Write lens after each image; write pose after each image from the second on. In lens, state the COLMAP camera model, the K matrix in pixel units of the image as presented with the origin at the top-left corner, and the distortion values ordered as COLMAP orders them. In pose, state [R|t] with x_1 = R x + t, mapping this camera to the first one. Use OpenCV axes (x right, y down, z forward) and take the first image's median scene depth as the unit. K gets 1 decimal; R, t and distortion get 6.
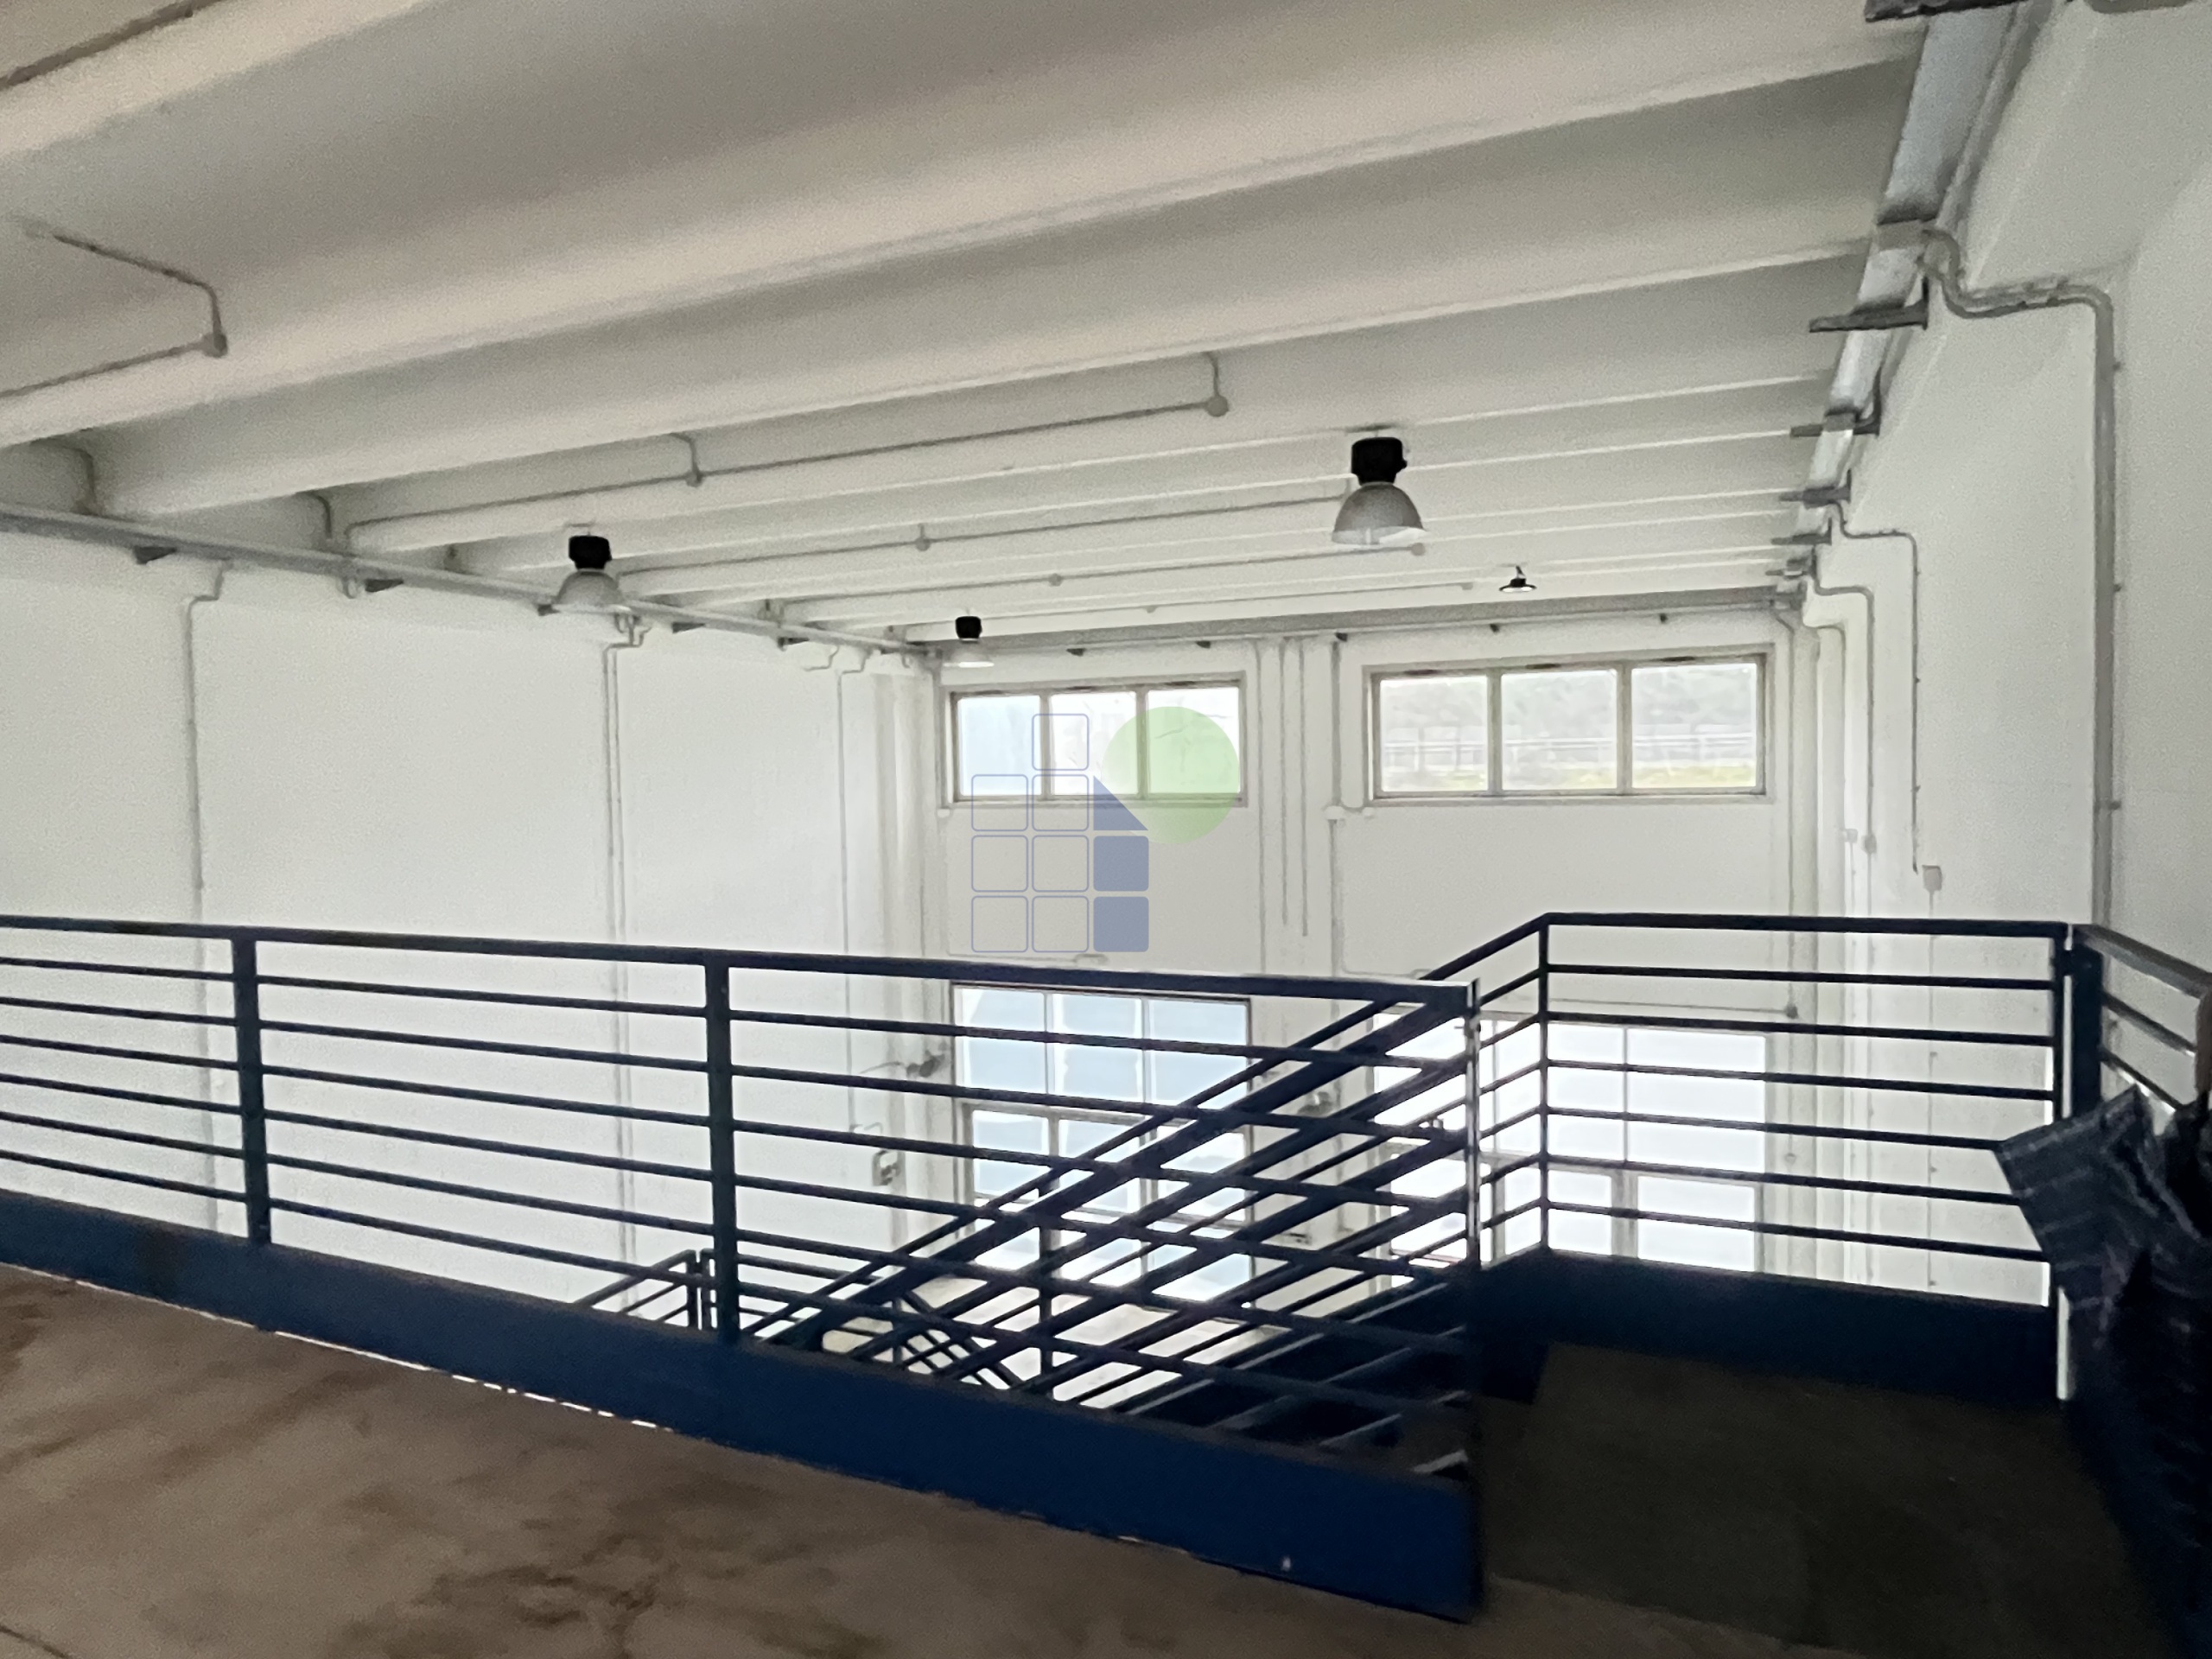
lens RADIAL K [[1327.4, 0, 1116.2], [0, 1327.4, 826.0], [0, 0, 1]] dist [0.015656, -0.010381]
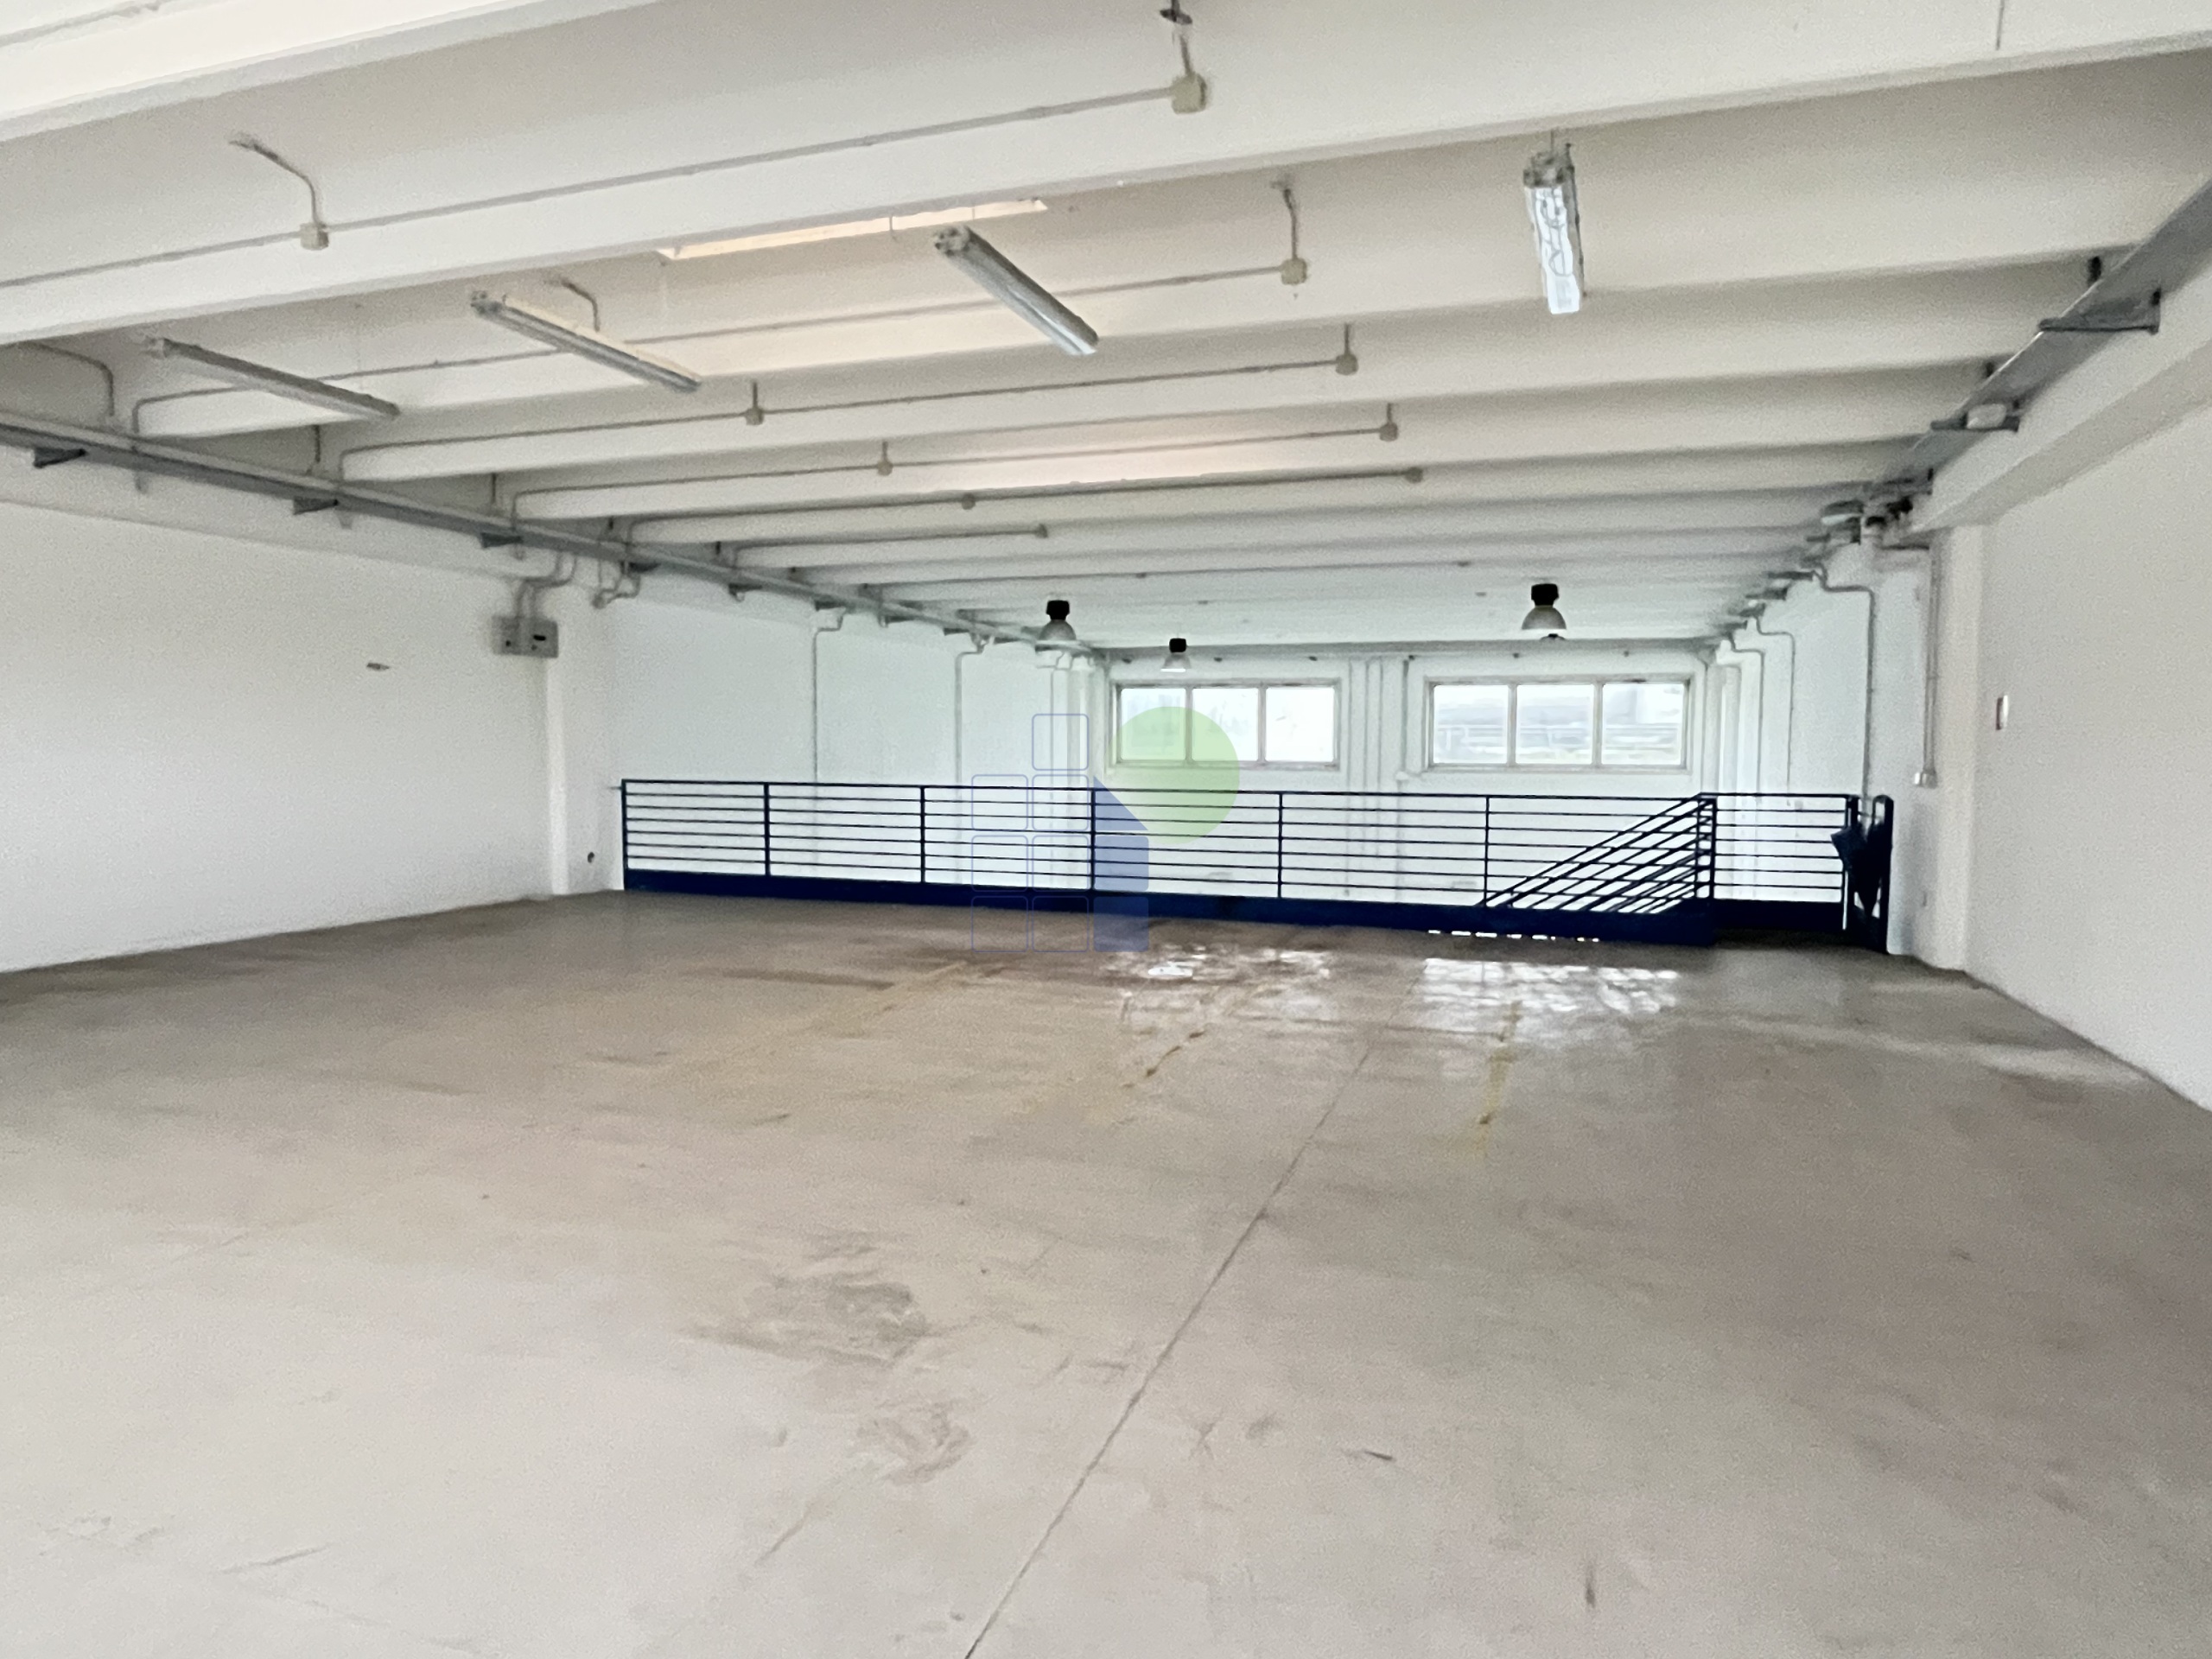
lens RADIAL K [[1327.4, 0, 1102.9], [0, 1327.4, 831.8], [0, 0, 1]] dist [0.015656, -0.010381]
pose [[0.995714, 0.019298, 0.090447, -0.315139], [-0.021516, 0.999490, 0.023612, 0.025535], [-0.089945, -0.025457, 0.995621, -0.467635]]
